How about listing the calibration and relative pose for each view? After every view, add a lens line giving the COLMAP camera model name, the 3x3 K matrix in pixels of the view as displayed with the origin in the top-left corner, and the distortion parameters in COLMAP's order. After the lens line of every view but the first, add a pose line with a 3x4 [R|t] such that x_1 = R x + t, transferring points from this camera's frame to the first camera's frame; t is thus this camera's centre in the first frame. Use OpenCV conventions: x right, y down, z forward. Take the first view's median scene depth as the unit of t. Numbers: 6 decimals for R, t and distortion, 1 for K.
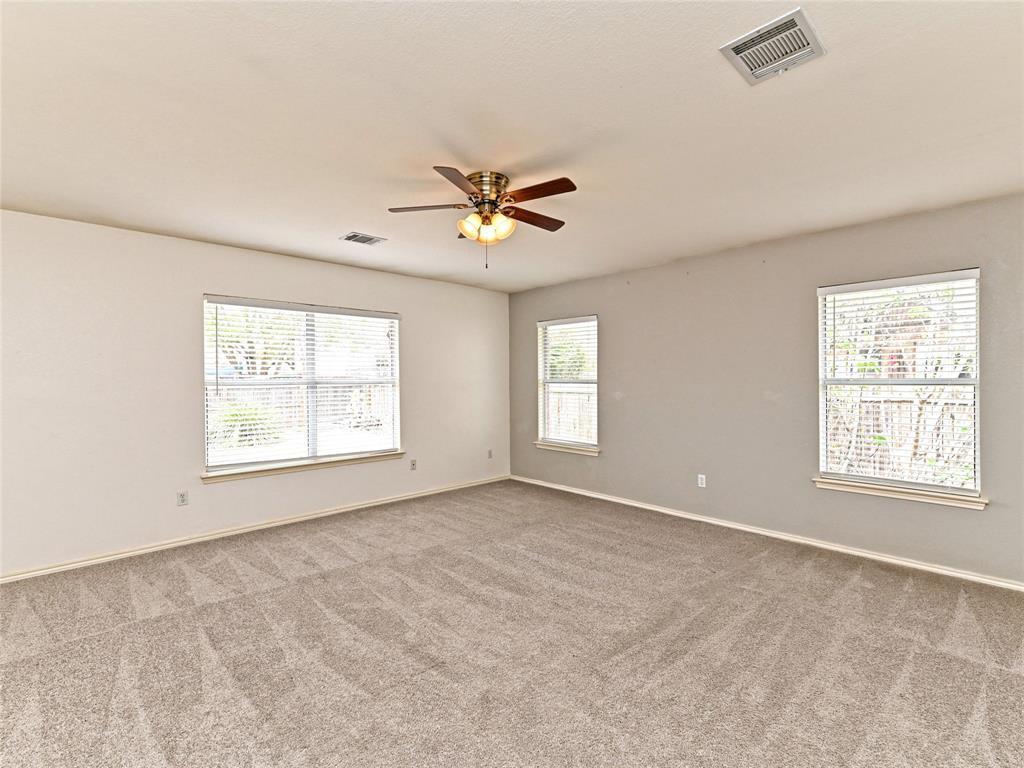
lens RADIAL K [[490.6, 0, 512.0], [0, 490.6, 384.0], [0, 0, 1]] dist [0.003234, 0.000348]
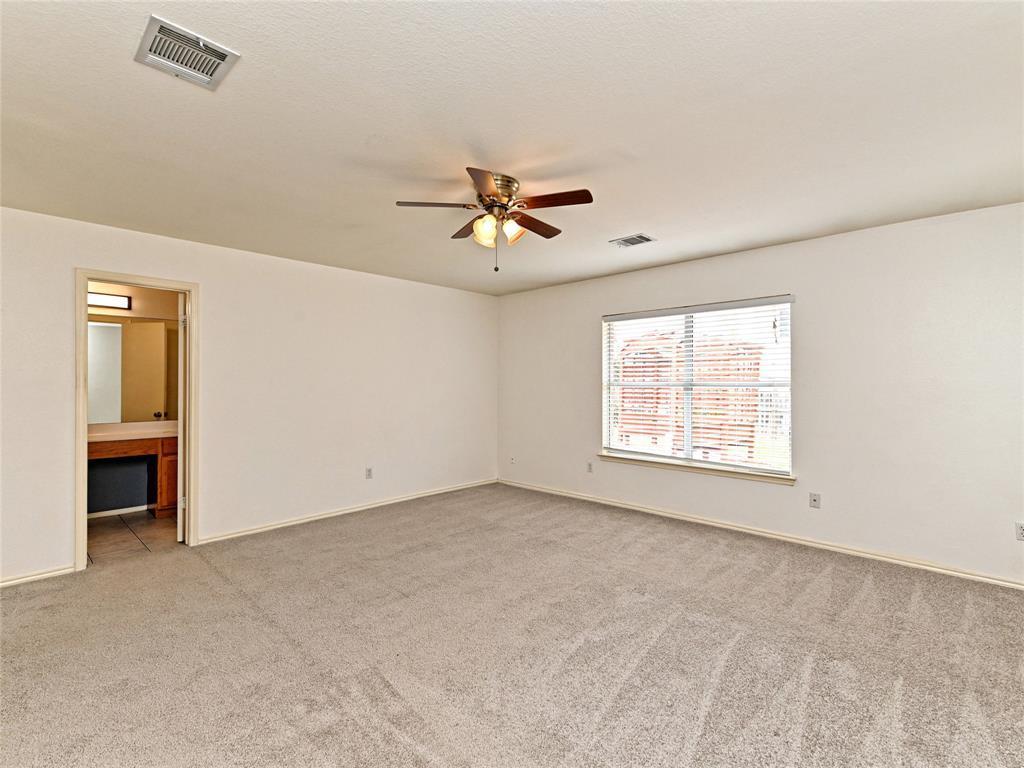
lens RADIAL K [[490.6, 0, 512.0], [0, 490.6, 384.0], [0, 0, 1]] dist [0.003234, 0.000348]
pose [[0.019793, 0.006733, -0.999781, 0.595350], [-0.011953, 0.999907, 0.006498, -0.005956], [0.999733, 0.011821, 0.019872, 0.635342]]
